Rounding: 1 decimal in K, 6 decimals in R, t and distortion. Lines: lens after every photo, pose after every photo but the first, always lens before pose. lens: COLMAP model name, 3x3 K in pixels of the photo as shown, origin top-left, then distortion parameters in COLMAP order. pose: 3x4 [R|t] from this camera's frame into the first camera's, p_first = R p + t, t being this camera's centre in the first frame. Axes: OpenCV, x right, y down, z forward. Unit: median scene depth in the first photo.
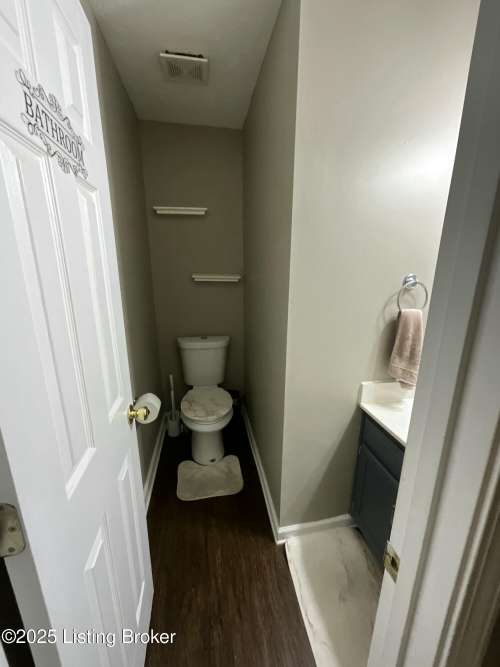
lens RADIAL K [[269.3, 0, 250.4], [0, 269.3, 332.8], [0, 0, 1]] dist [0.000803, 0.000114]
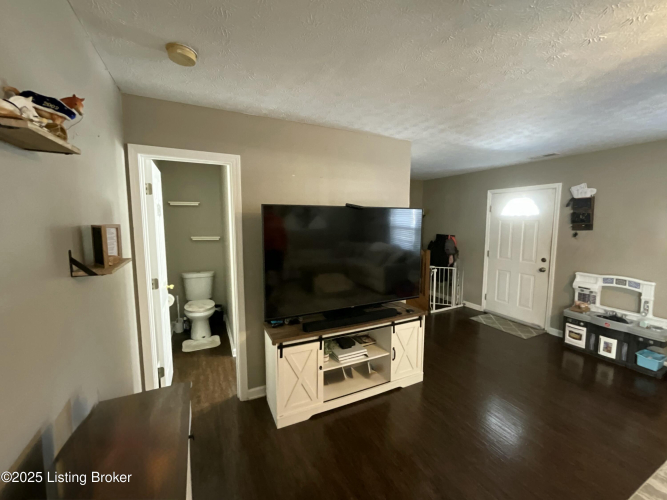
lens RADIAL K [[269.3, 0, 333.7], [0, 269.3, 247.9], [0, 0, 1]] dist [0.000803, 0.000114]
pose [[0.960992, -0.030870, 0.274849, 0.225328], [0.073299, 0.986644, -0.145468, 0.212400], [-0.266688, 0.159940, 0.950419, -1.064492]]
